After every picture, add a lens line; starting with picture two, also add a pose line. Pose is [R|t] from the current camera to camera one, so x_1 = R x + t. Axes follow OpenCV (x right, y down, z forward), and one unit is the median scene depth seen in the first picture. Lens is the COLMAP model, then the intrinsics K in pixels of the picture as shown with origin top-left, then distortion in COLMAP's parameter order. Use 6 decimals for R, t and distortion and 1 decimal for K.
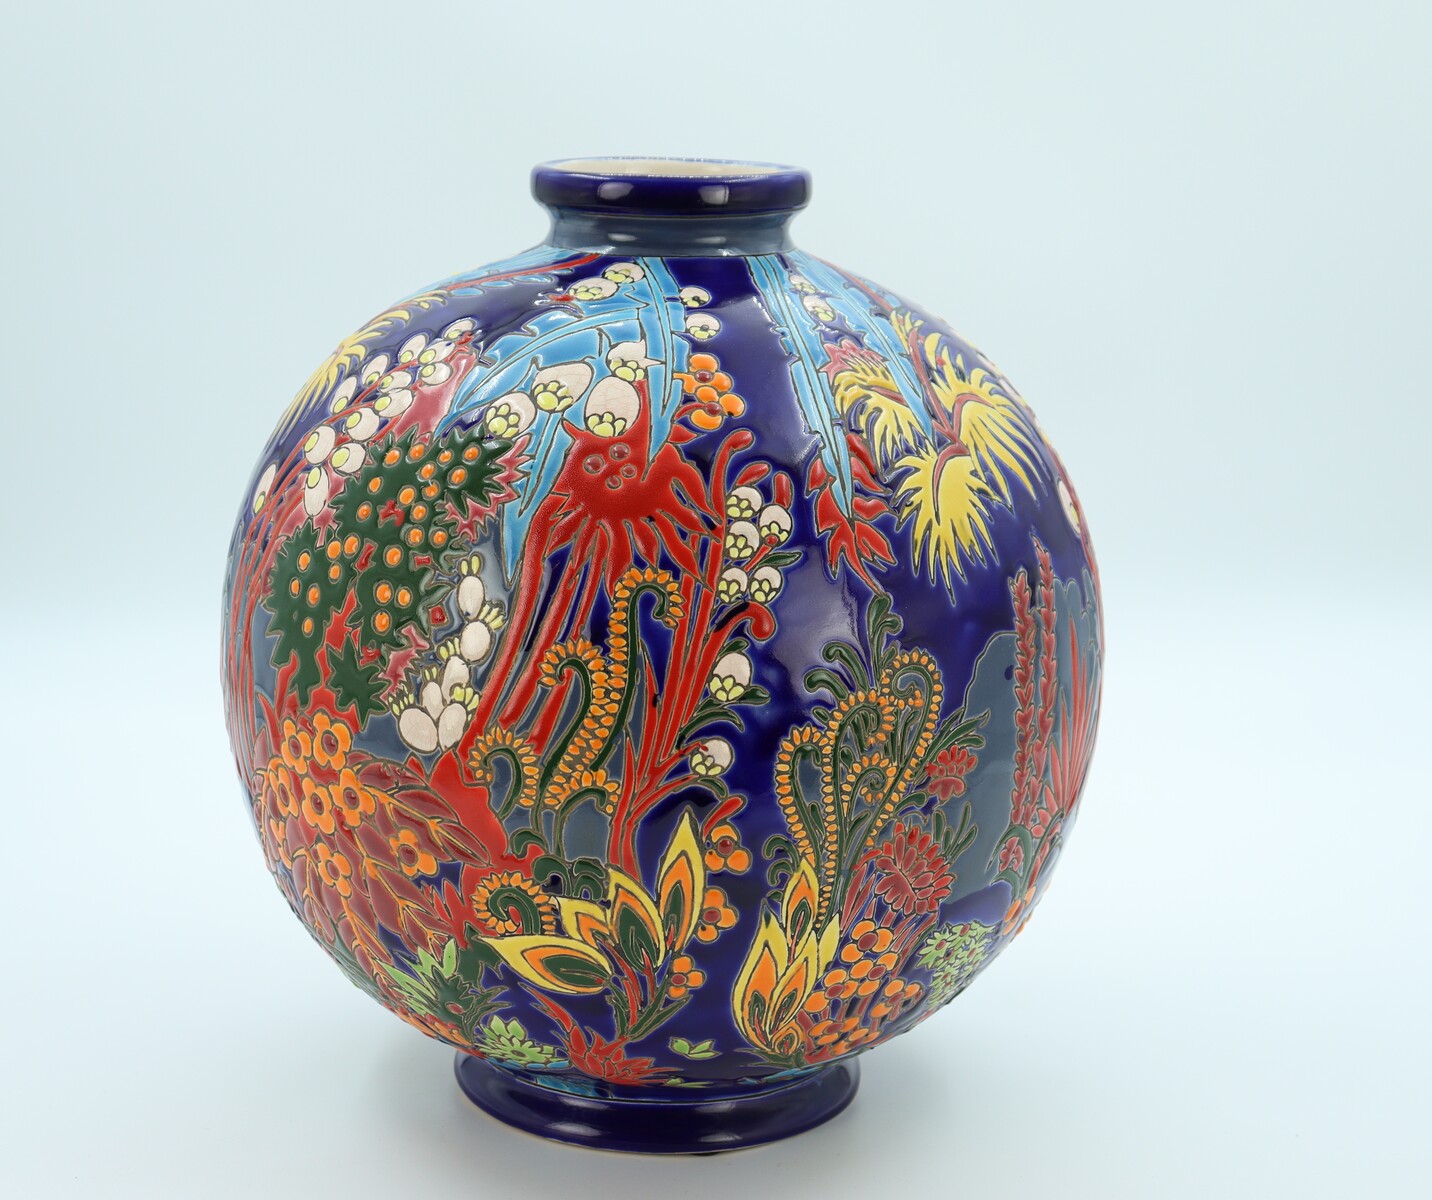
lens RADIAL K [[2184.8, 0, 716.0], [0, 2184.8, 600.0], [0, 0, 1]] dist [0.189947, 0.068705]
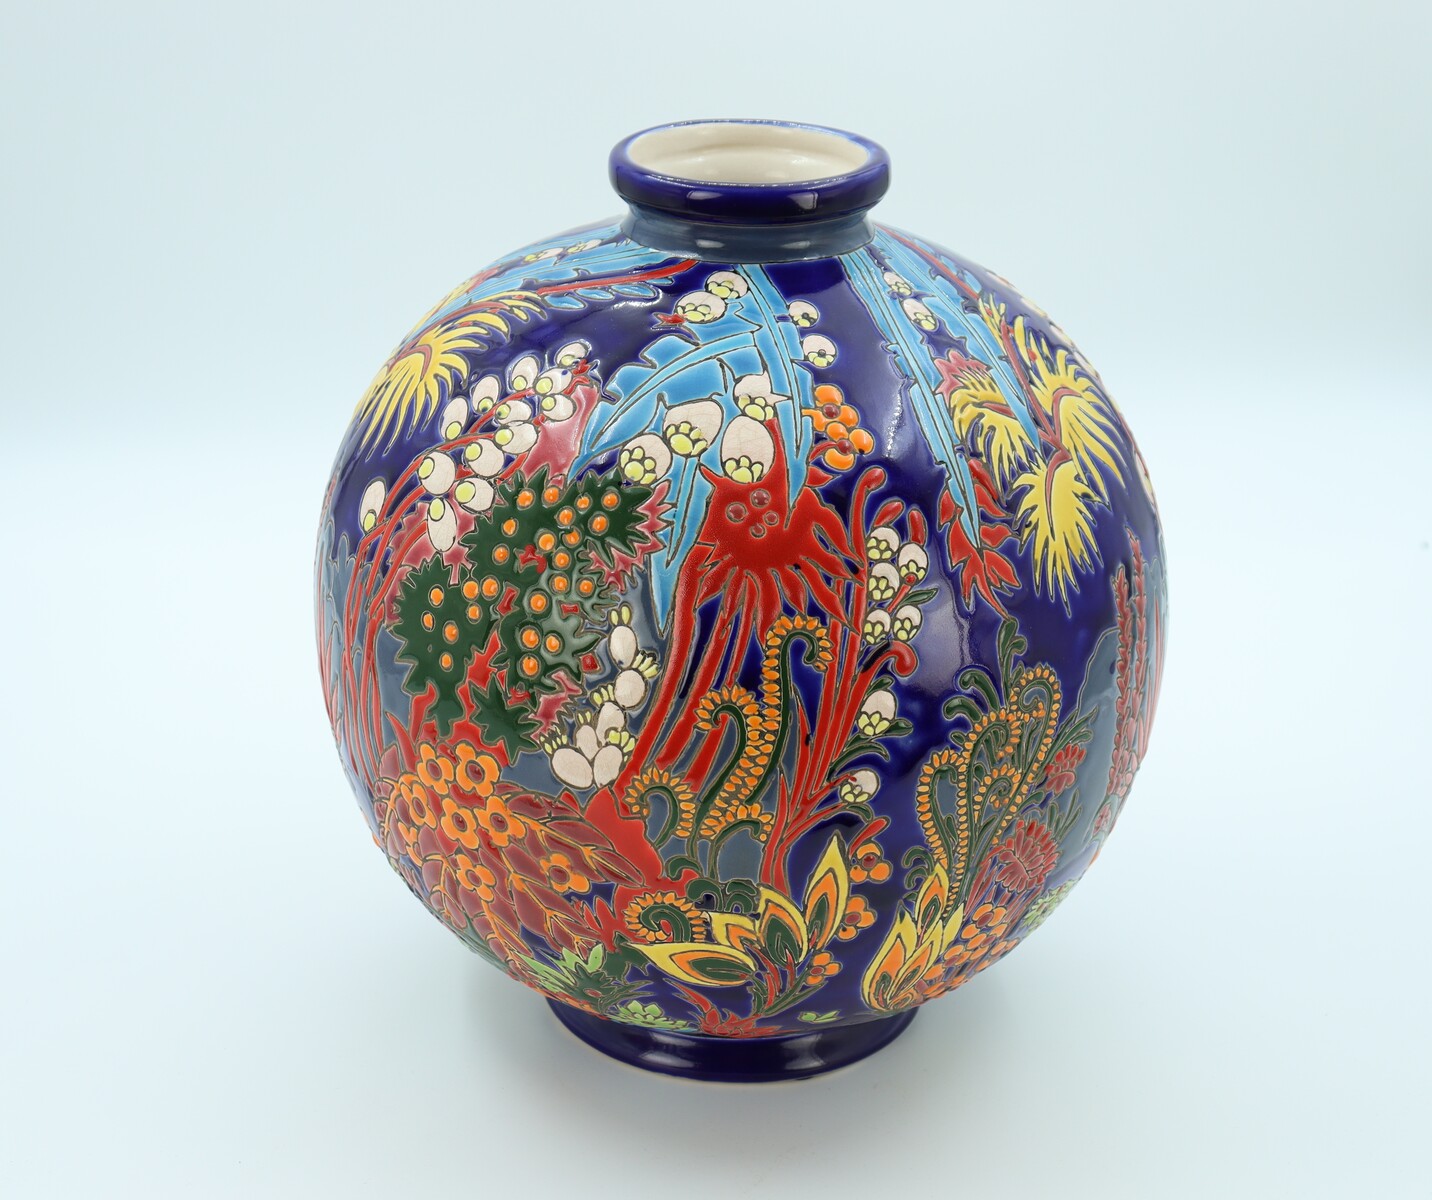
lens RADIAL K [[2184.8, 0, 716.0], [0, 2184.8, 600.0], [0, 0, 1]] dist [0.189947, 0.068705]
pose [[0.992885, -0.051722, 0.107255, -0.172958], [0.030996, 0.981948, 0.186594, -0.207953], [-0.114970, -0.181942, 0.976565, -0.007662]]
